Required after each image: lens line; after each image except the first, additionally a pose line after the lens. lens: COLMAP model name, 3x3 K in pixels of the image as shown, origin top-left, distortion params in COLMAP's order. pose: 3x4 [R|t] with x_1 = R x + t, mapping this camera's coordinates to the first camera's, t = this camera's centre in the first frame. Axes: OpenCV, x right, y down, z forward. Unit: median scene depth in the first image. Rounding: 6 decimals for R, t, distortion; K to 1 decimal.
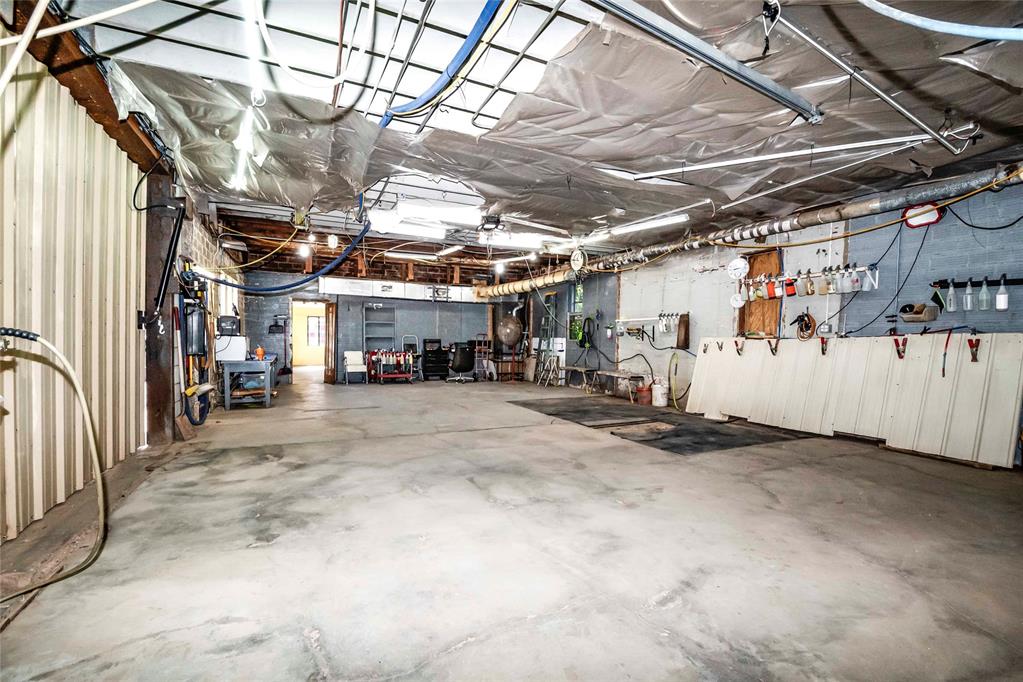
lens RADIAL K [[450.0, 0, 511.4], [0, 450.0, 348.3], [0, 0, 1]] dist [0.002227, -0.009605]
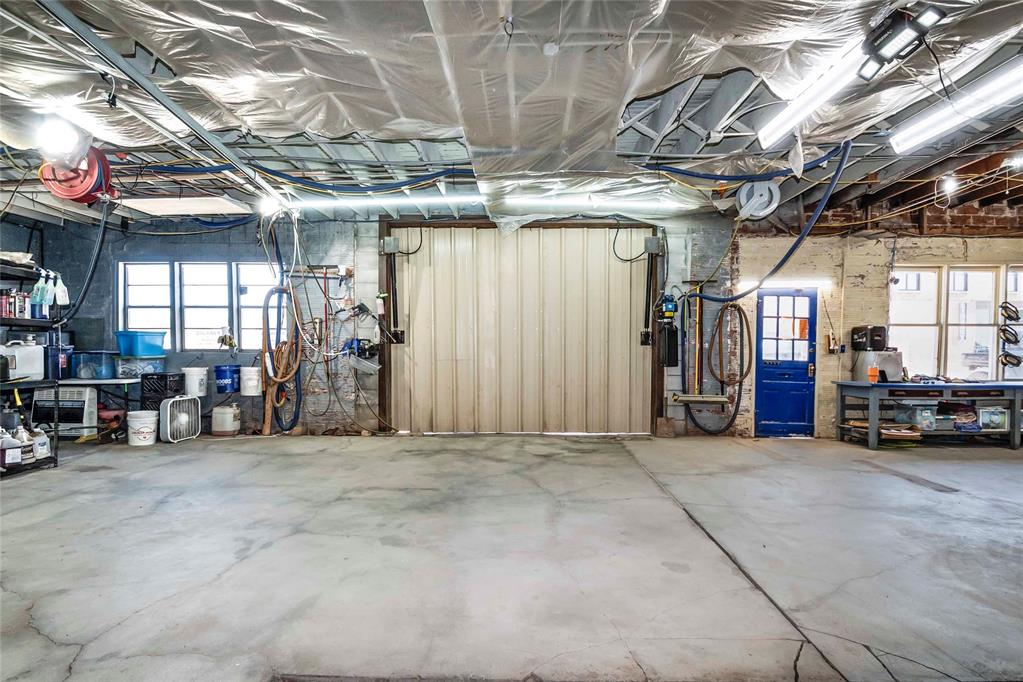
lens RADIAL K [[465.2, 0, 518.3], [0, 465.2, 357.0], [0, 0, 1]] dist [0.002876, -0.011783]
pose [[-0.432831, 0.000458, -0.901475, 0.247819], [-0.027876, 0.999515, 0.013892, -0.007070], [0.901044, 0.031143, -0.432608, 0.525489]]
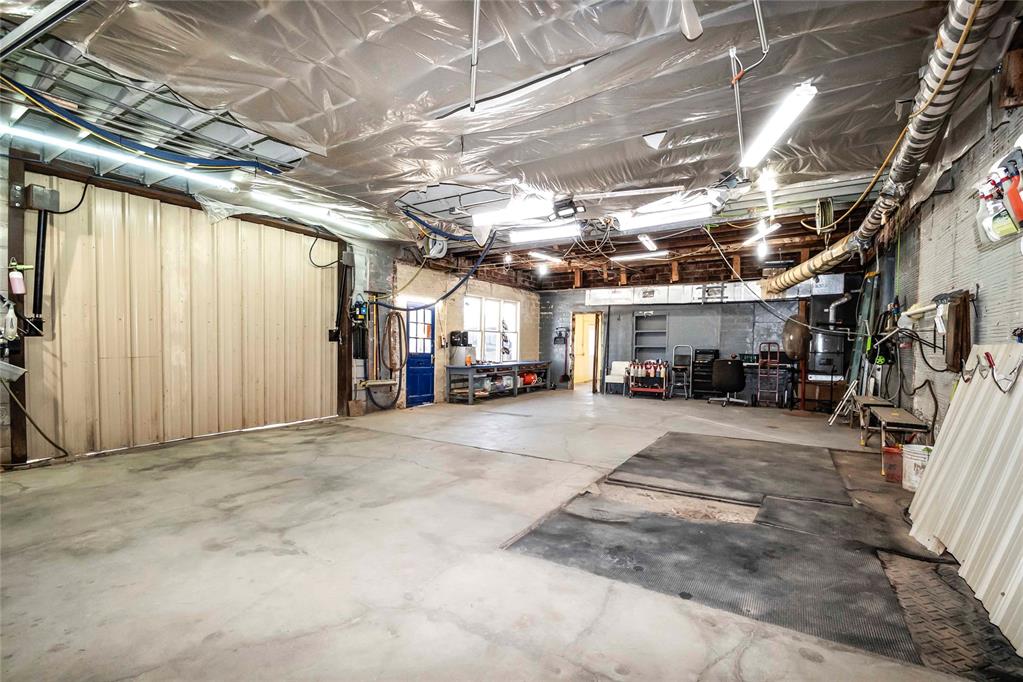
lens RADIAL K [[446.5, 0, 510.8], [0, 446.5, 359.5], [0, 0, 1]] dist [0.003480, -0.009507]
pose [[0.549236, 0.020200, -0.835423, 0.344697], [-0.020582, 0.999732, 0.010642, -0.003913], [0.835414, 0.011350, 0.549504, 0.277048]]
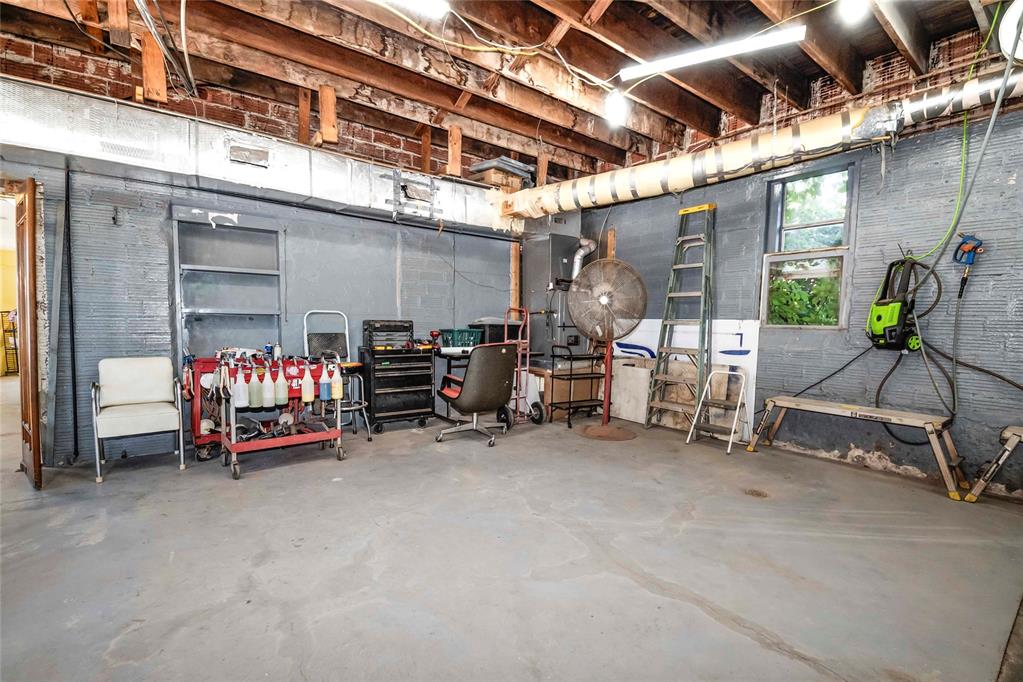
lens RADIAL K [[450.0, 0, 511.4], [0, 450.0, 348.3], [0, 0, 1]] dist [0.002227, -0.009605]
pose [[0.976627, -0.005775, 0.214863, -0.173435], [-0.002937, 0.999187, 0.040206, -0.013982], [-0.214921, -0.039897, 0.975816, 0.674415]]
